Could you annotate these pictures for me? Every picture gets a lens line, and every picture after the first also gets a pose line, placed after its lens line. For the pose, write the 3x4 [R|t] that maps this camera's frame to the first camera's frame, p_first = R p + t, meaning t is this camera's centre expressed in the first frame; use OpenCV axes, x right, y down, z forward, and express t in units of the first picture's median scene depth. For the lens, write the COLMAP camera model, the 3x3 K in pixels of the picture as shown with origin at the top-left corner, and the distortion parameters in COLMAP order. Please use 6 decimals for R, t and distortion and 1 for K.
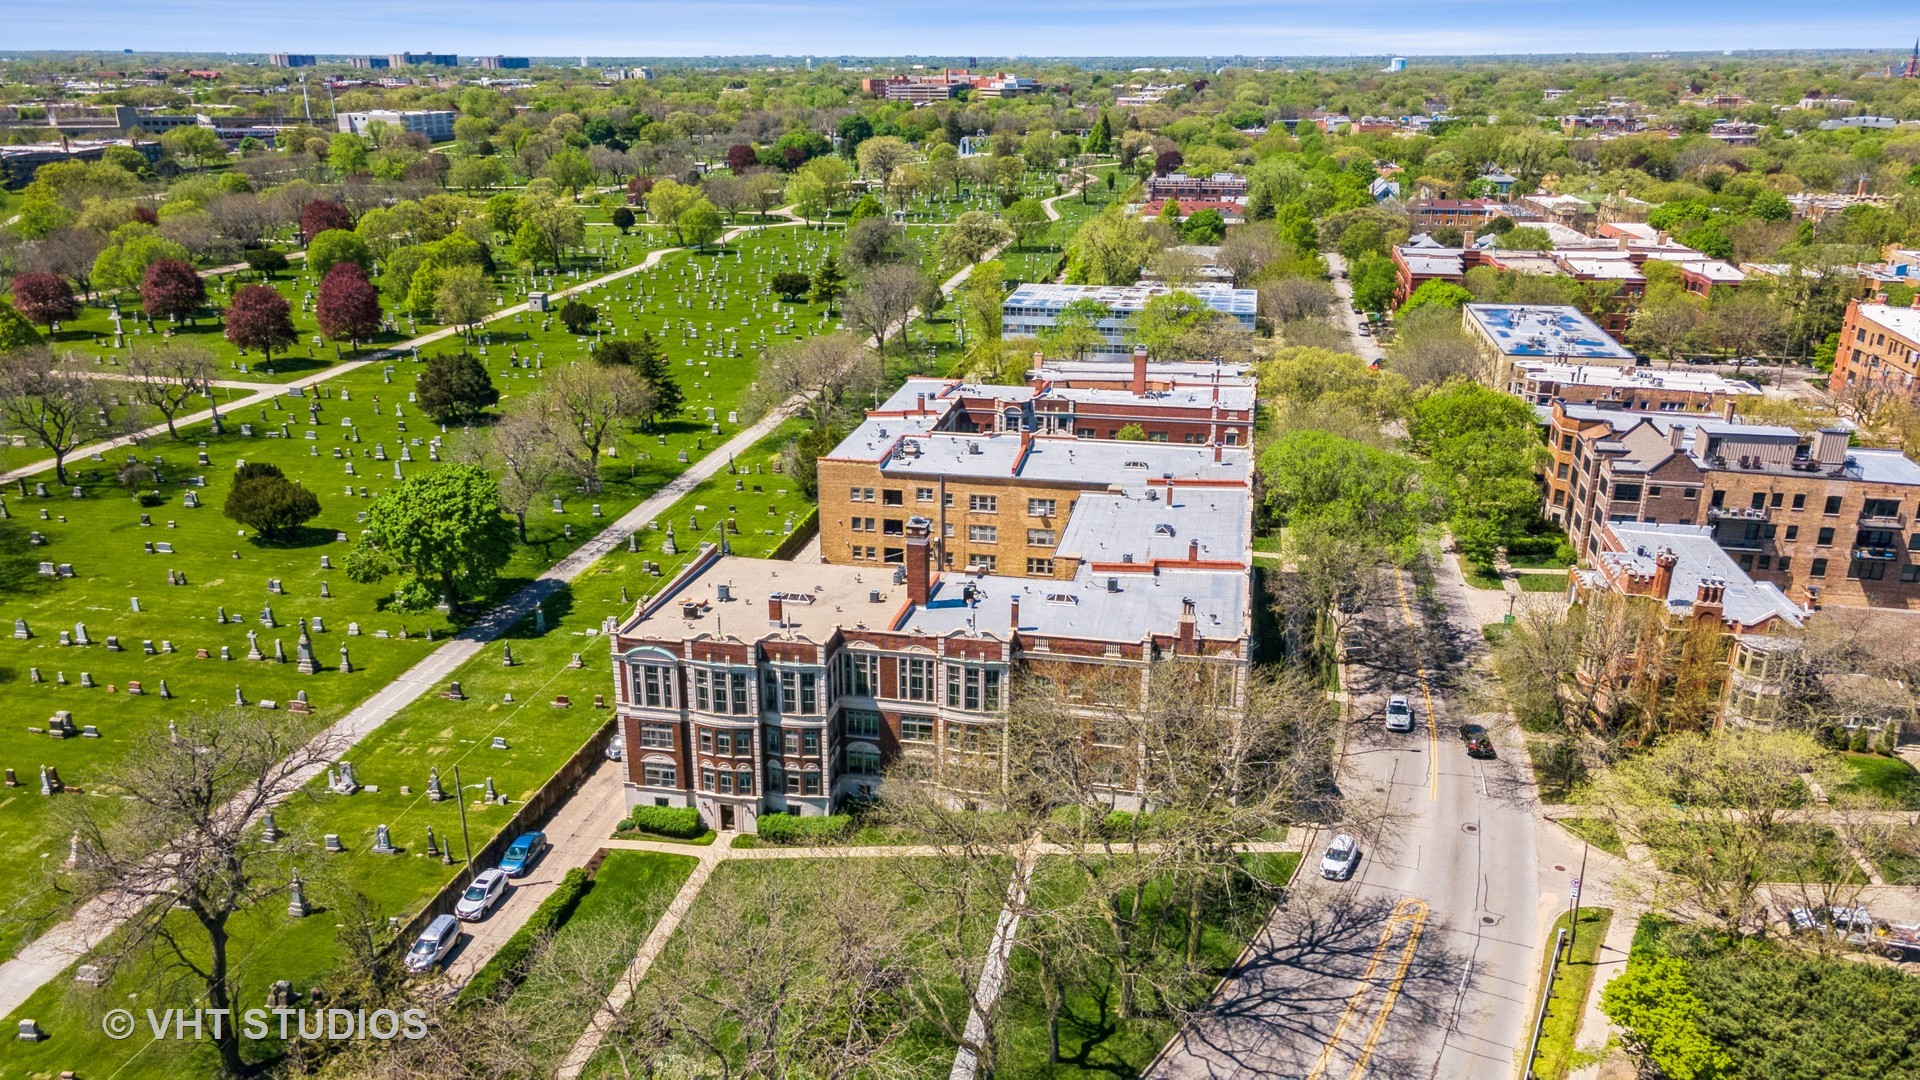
lens RADIAL K [[1385.7, 0, 961.0], [0, 1385.7, 543.9], [0, 0, 1]] dist [0.043344, -0.002057]
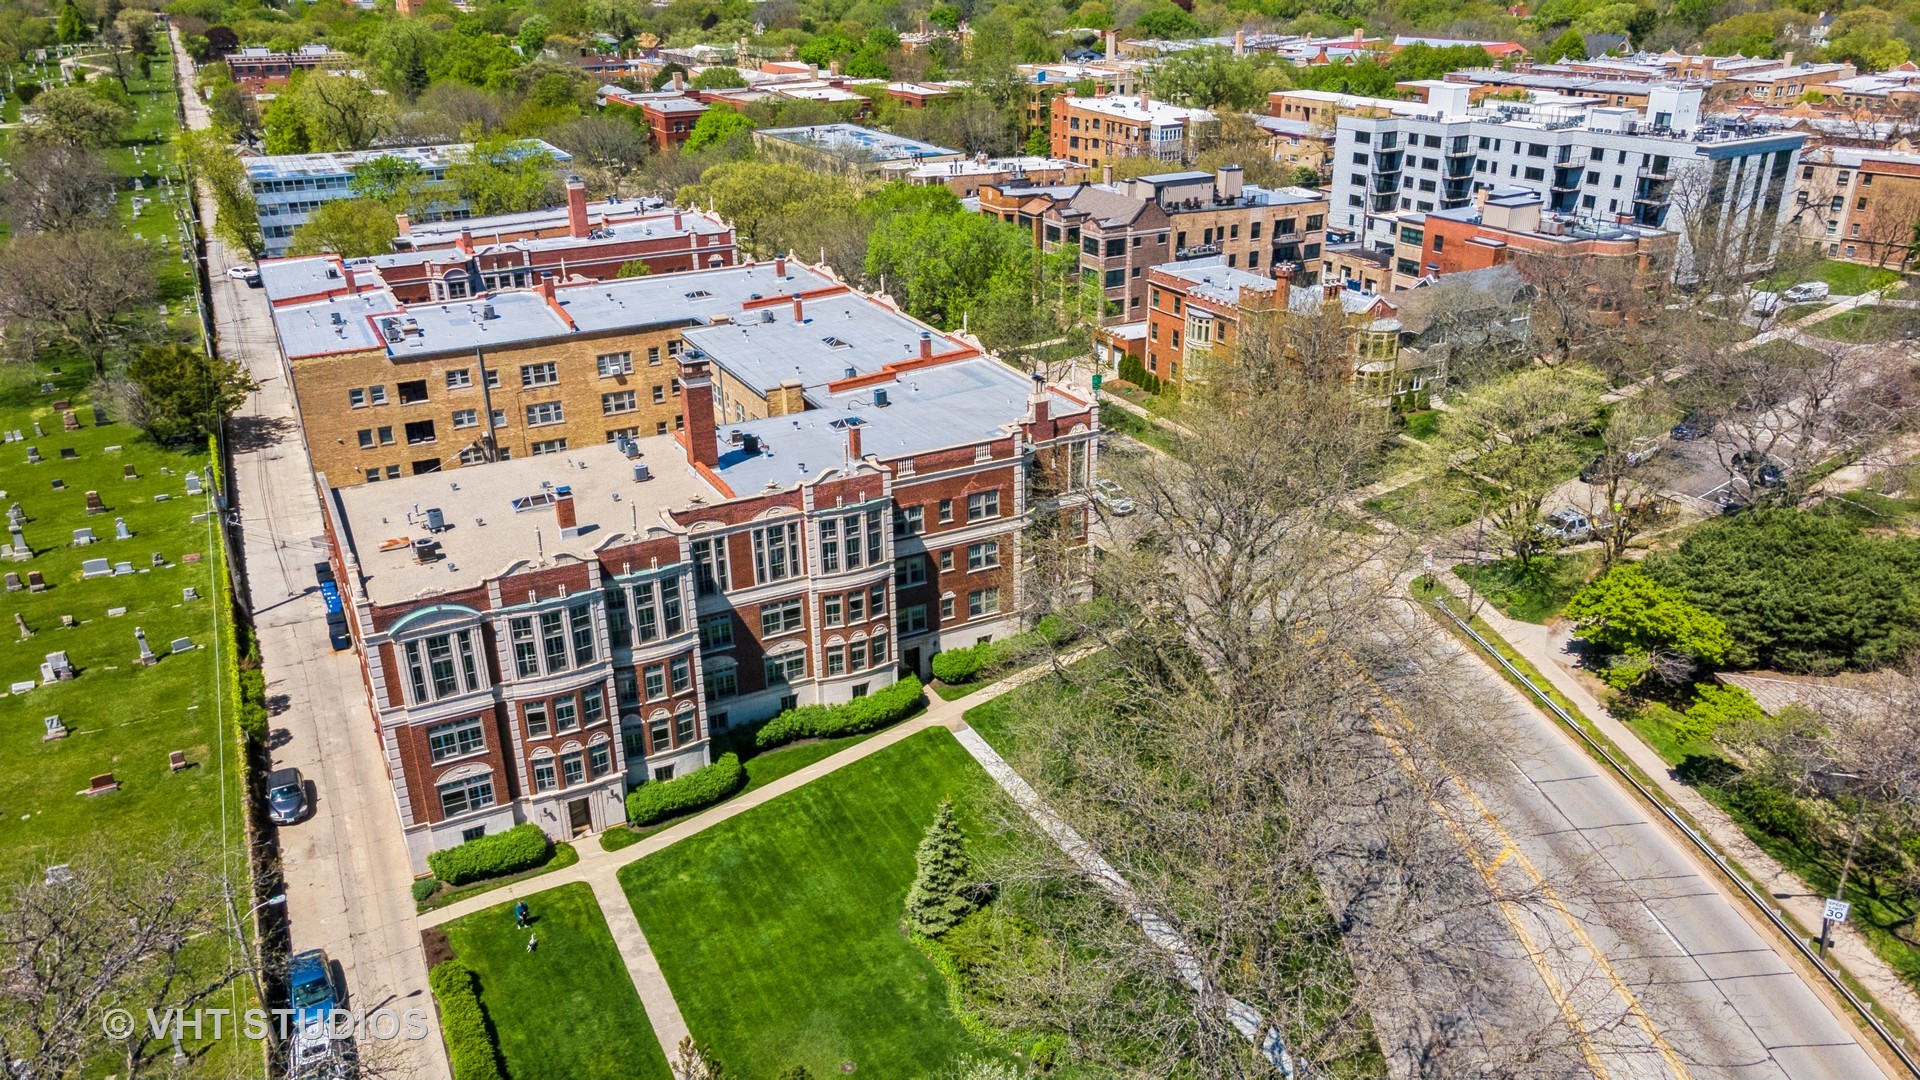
lens RADIAL K [[1385.7, 0, 961.0], [0, 1385.7, 543.9], [0, 0, 1]] dist [0.043344, -0.002057]
pose [[0.784313, -0.262693, 0.562001, -0.374628], [0.223555, 0.964736, 0.138954, 0.010097], [-0.578685, 0.016655, 0.815381, 0.316040]]
